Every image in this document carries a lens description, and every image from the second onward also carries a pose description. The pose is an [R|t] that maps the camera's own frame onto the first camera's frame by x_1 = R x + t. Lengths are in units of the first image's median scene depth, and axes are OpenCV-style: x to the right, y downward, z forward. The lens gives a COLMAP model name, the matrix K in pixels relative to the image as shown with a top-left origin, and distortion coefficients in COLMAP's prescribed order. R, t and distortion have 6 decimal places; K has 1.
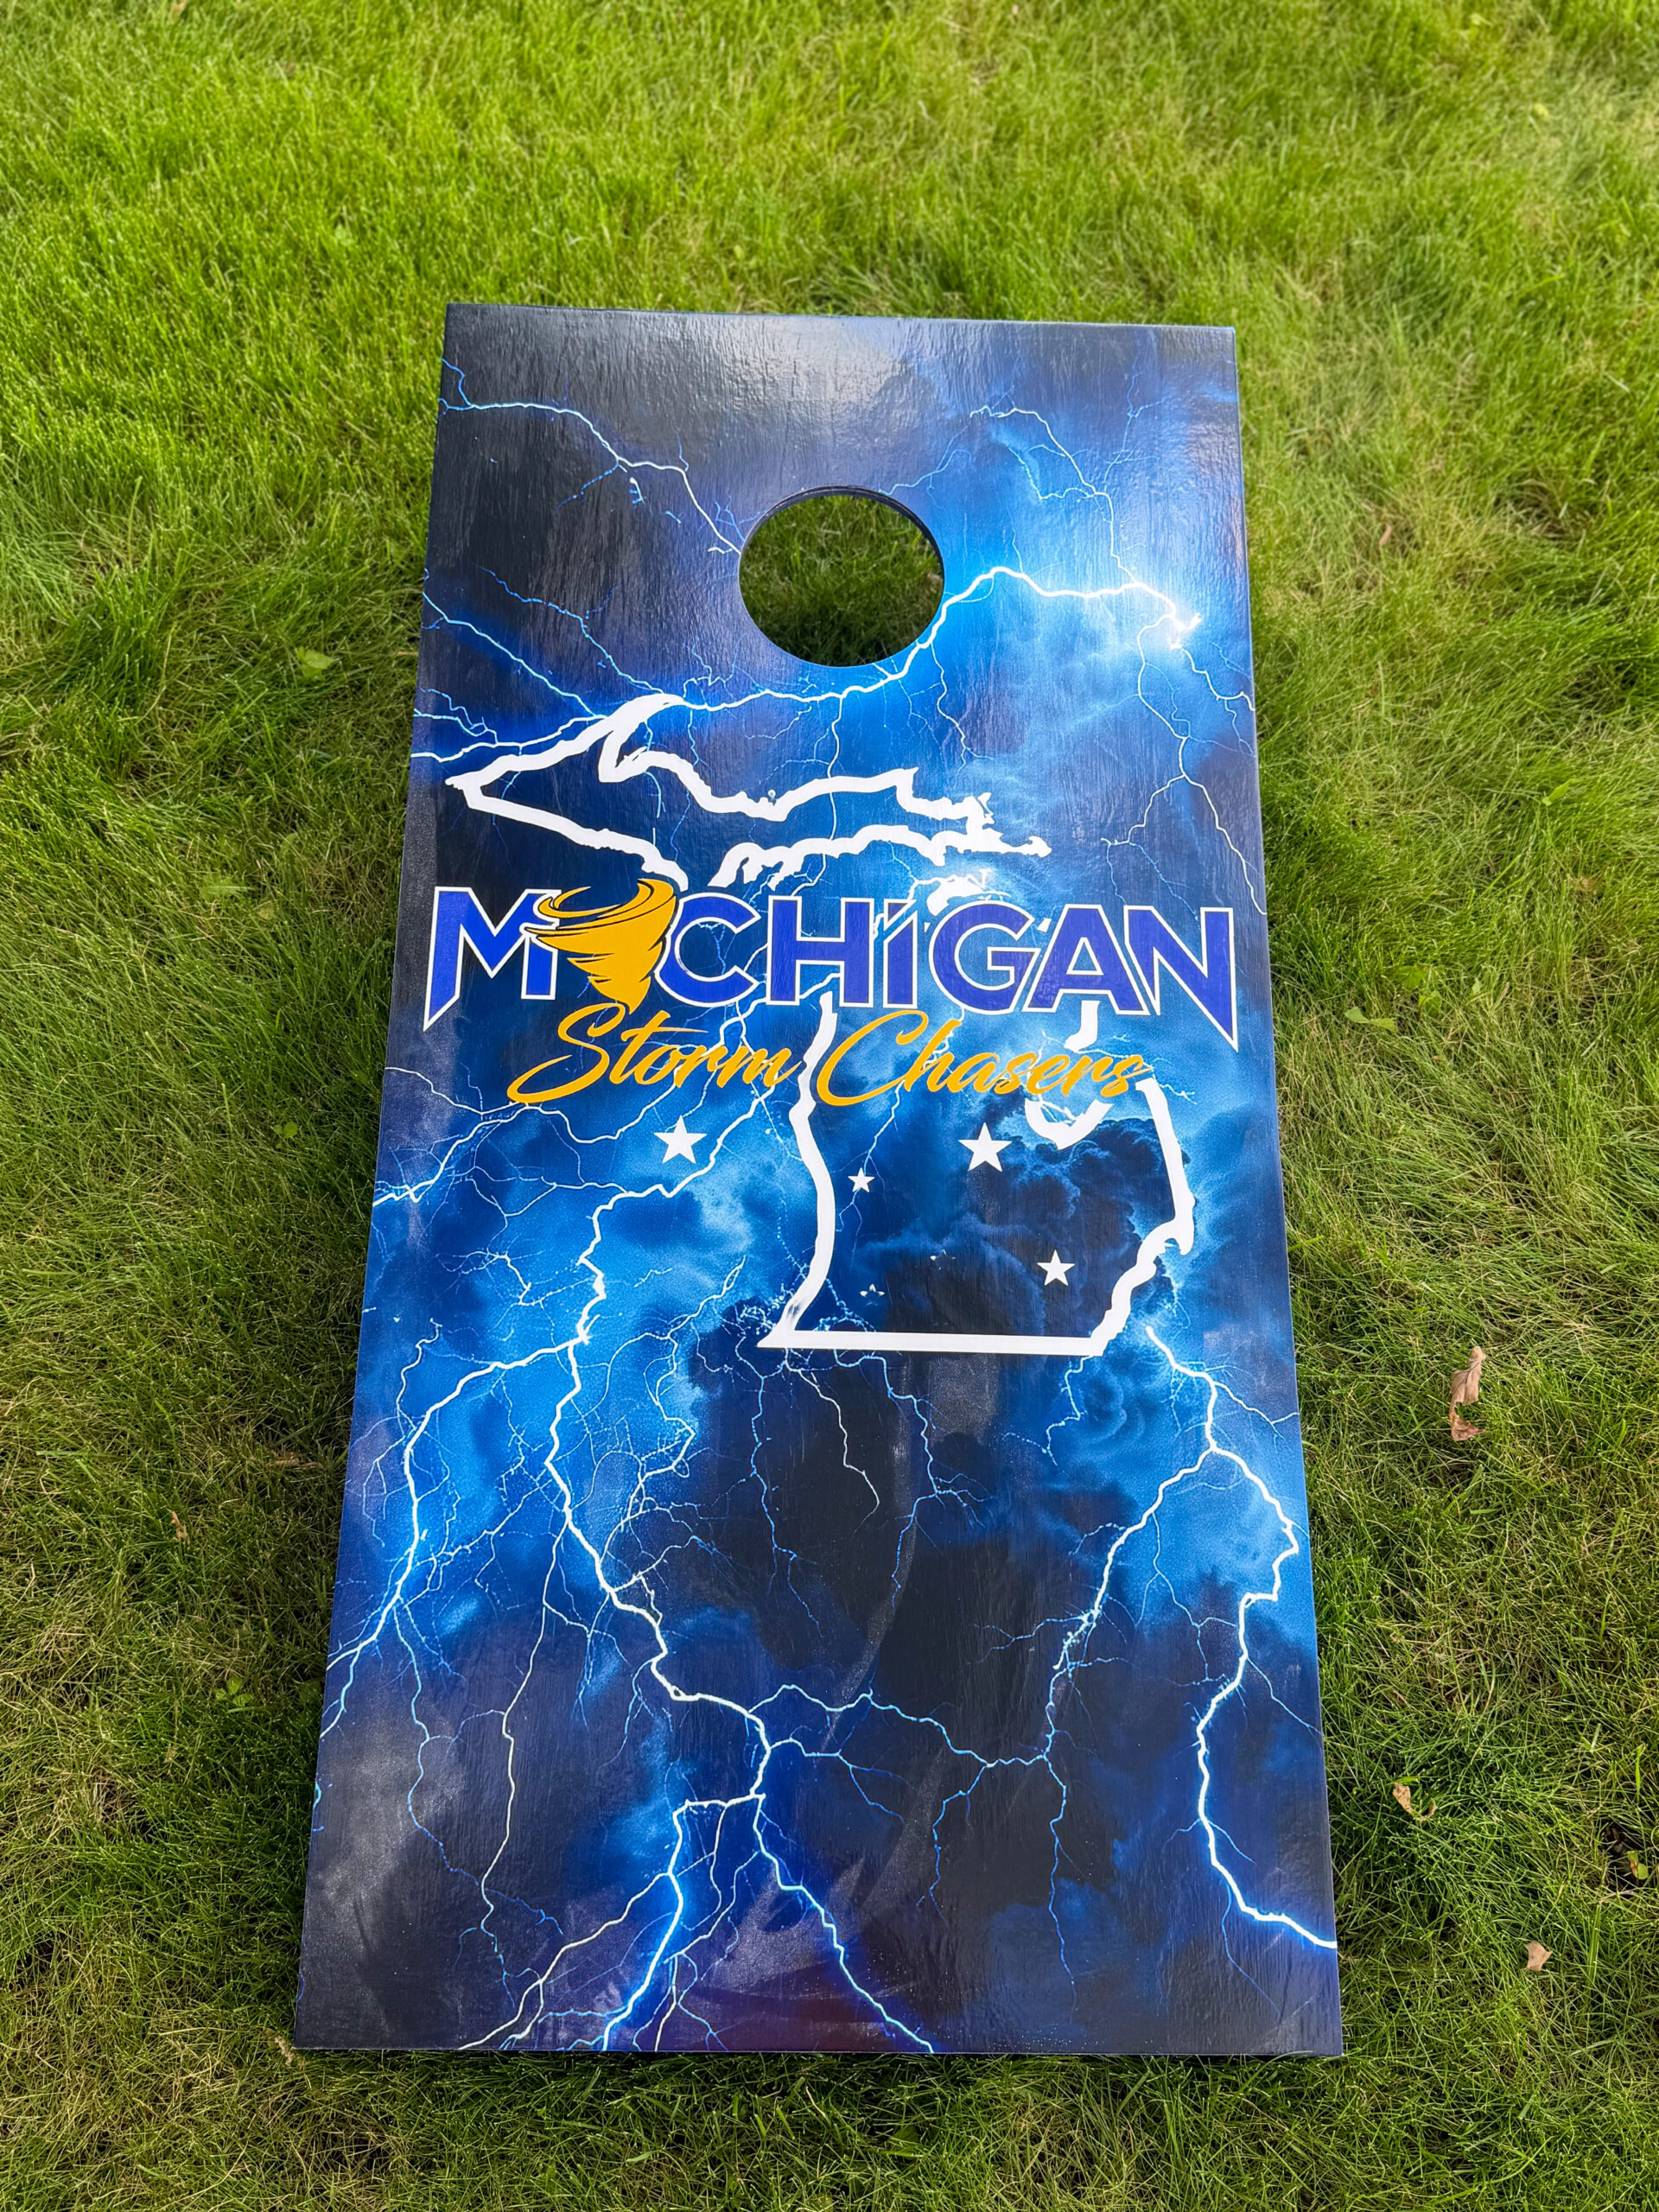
lens RADIAL K [[1890.6, 0, 829.5], [0, 1890.6, 1106.0], [0, 0, 1]] dist [0.166441, -0.365393]
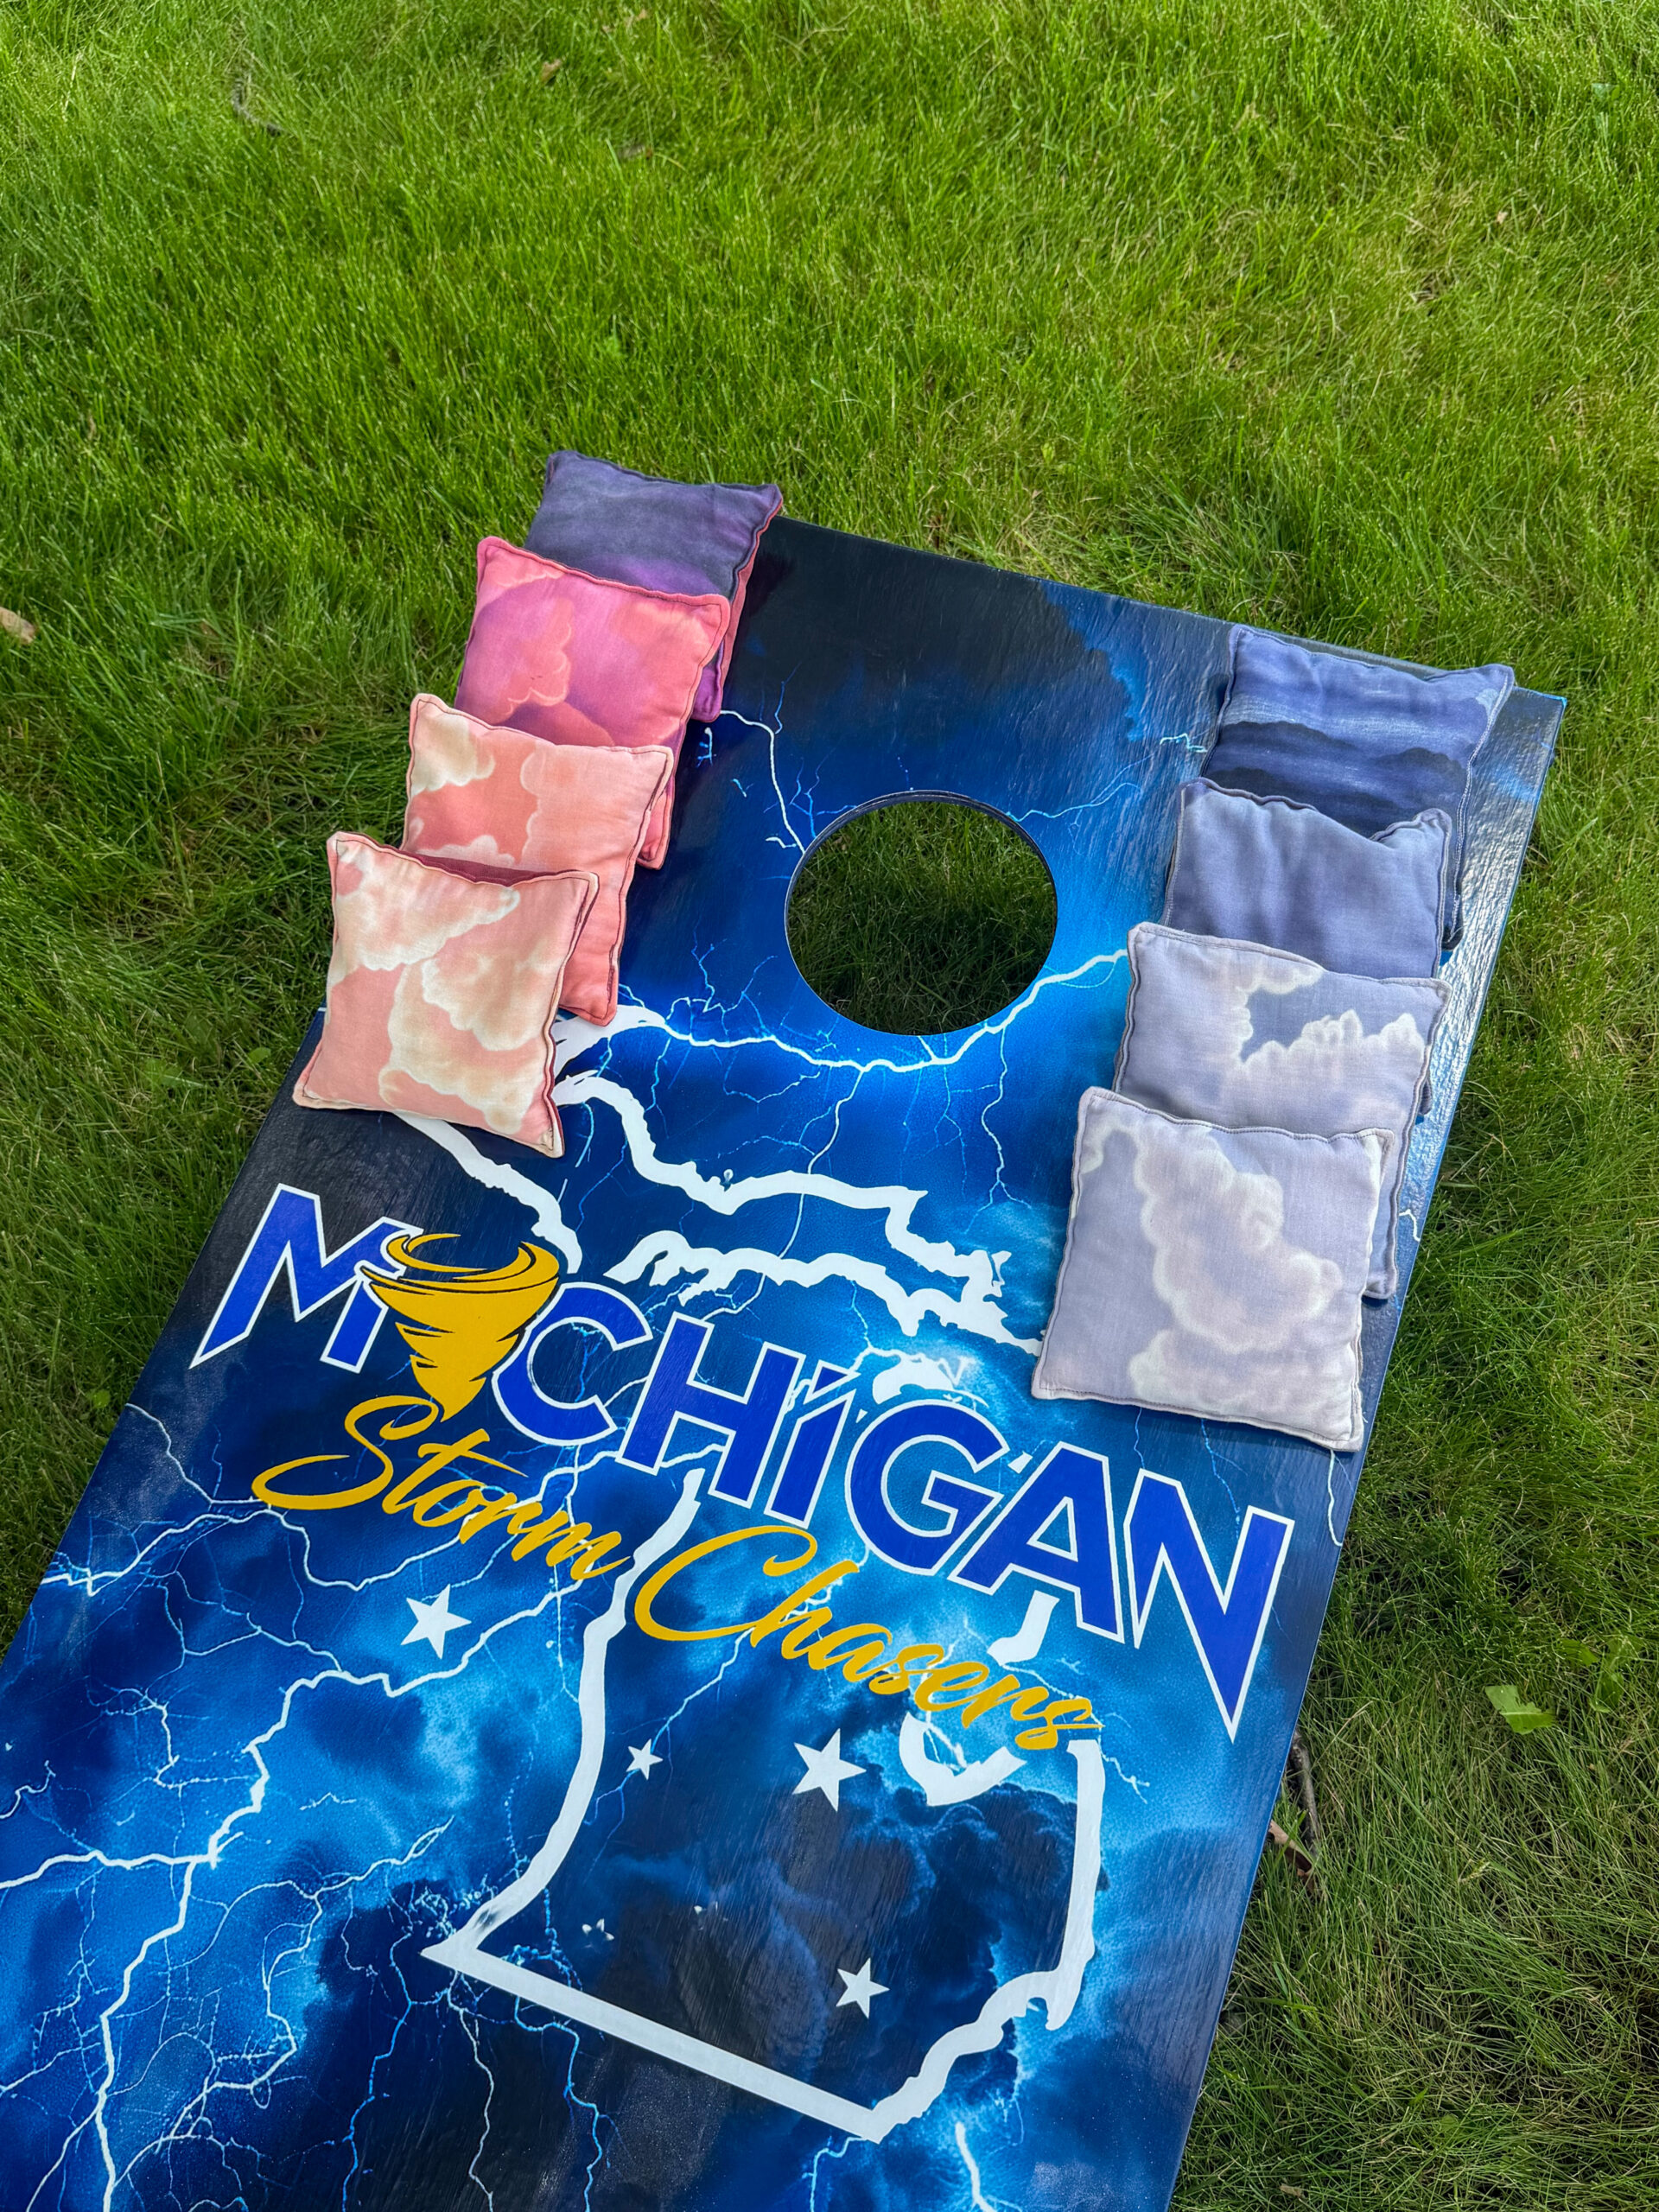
lens RADIAL K [[1890.6, 0, 829.5], [0, 1890.6, 1106.0], [0, 0, 1]] dist [0.166441, -0.365393]
pose [[0.939758, 0.260447, -0.221409, 0.173035], [-0.269491, 0.962939, -0.011119, -0.201249], [0.210307, 0.070117, 0.975118, 0.287698]]
